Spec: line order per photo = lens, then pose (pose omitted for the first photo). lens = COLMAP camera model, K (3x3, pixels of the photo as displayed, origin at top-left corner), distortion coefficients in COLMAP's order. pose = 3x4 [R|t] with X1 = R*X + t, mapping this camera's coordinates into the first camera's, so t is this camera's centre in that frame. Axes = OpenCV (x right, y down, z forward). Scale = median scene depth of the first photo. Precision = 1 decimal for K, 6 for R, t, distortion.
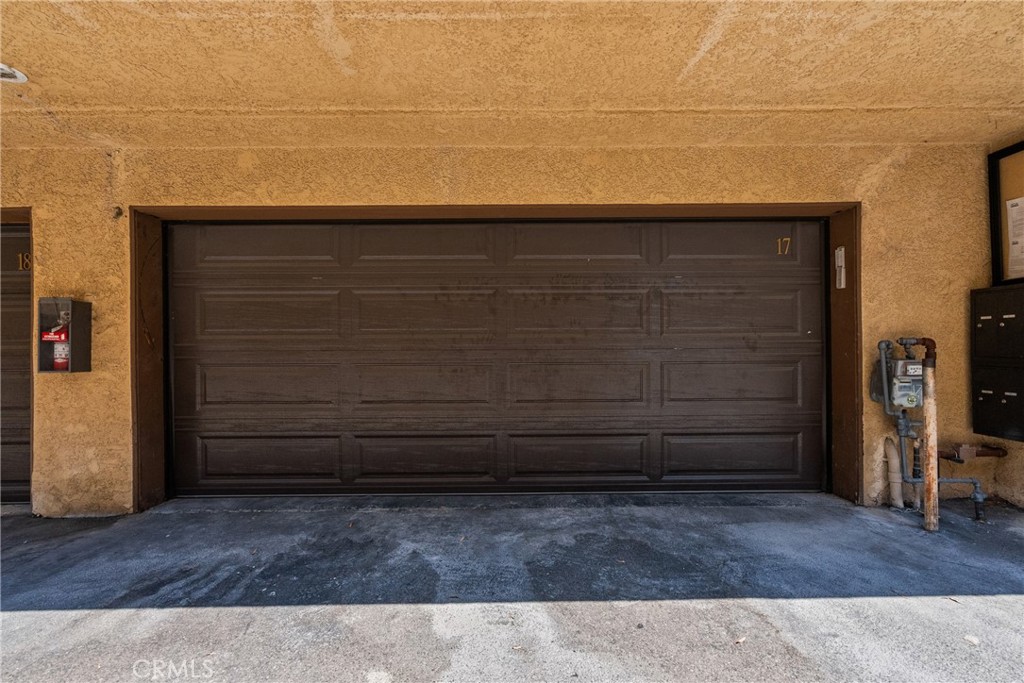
lens RADIAL K [[464.1, 0, 512.2], [0, 464.1, 345.3], [0, 0, 1]] dist [-0.003995, 0.000855]
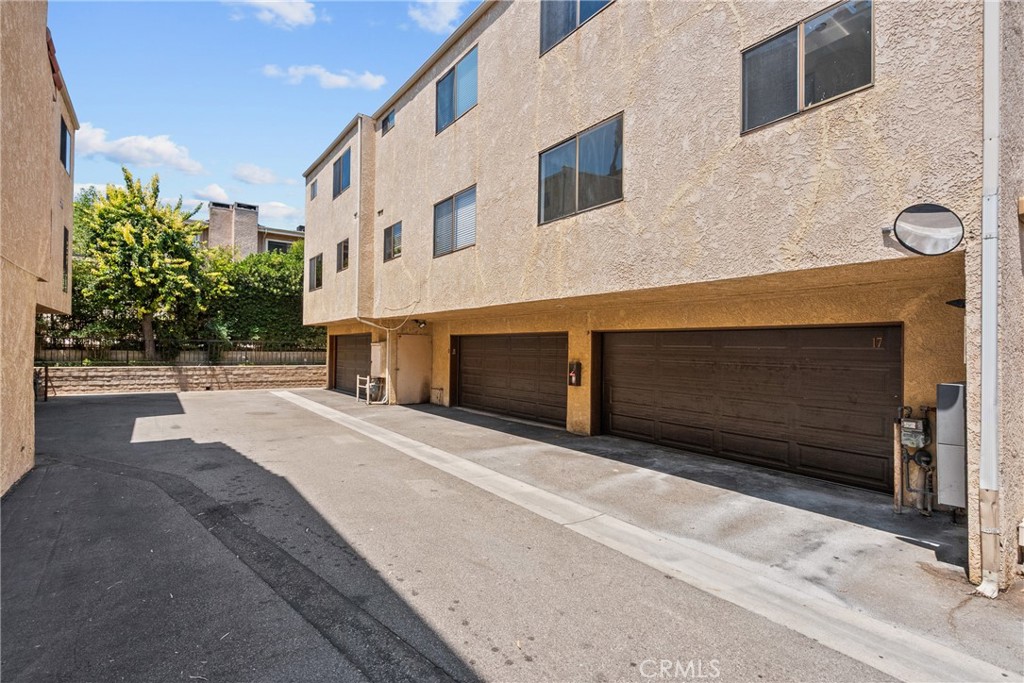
lens RADIAL K [[490.6, 0, 512.0], [0, 490.6, 341.5], [0, 0, 1]] dist [0.018911, 0.000017]
pose [[0.575875, 0.005305, -0.817521, 1.406065], [-0.019276, 0.999789, -0.007091, -0.197925], [0.817311, 0.019842, 0.575856, -1.179131]]
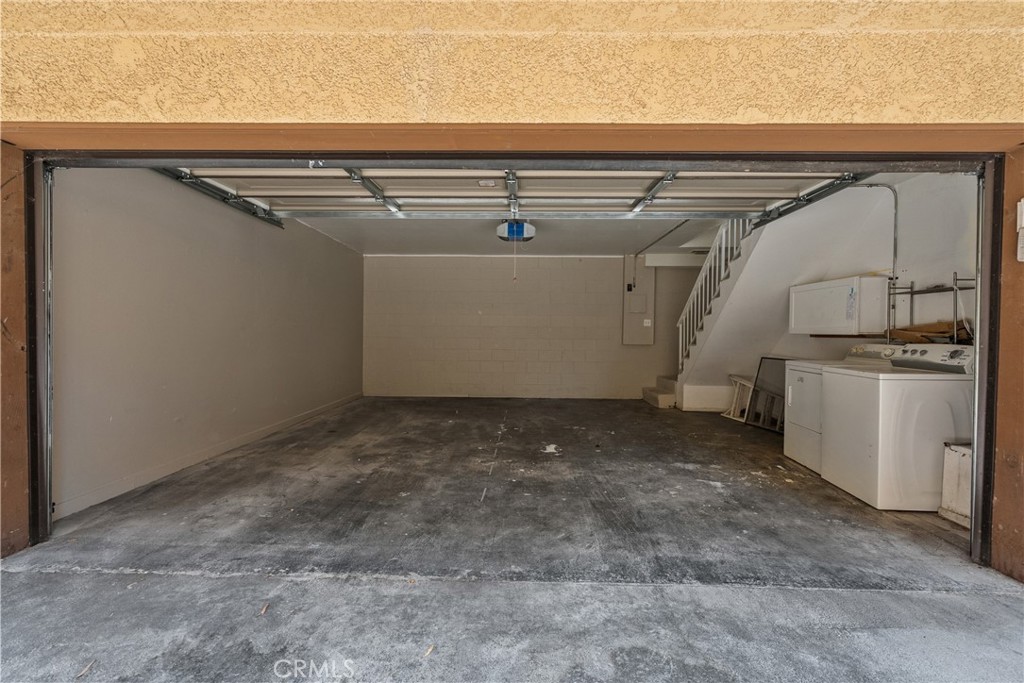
lens RADIAL K [[464.1, 0, 512.2], [0, 464.1, 345.3], [0, 0, 1]] dist [-0.003995, 0.000855]
pose [[0.999233, 0.020812, -0.033177, 0.012892], [-0.020055, 0.999534, 0.023010, -0.005442], [0.033640, -0.022327, 0.999185, 0.340596]]
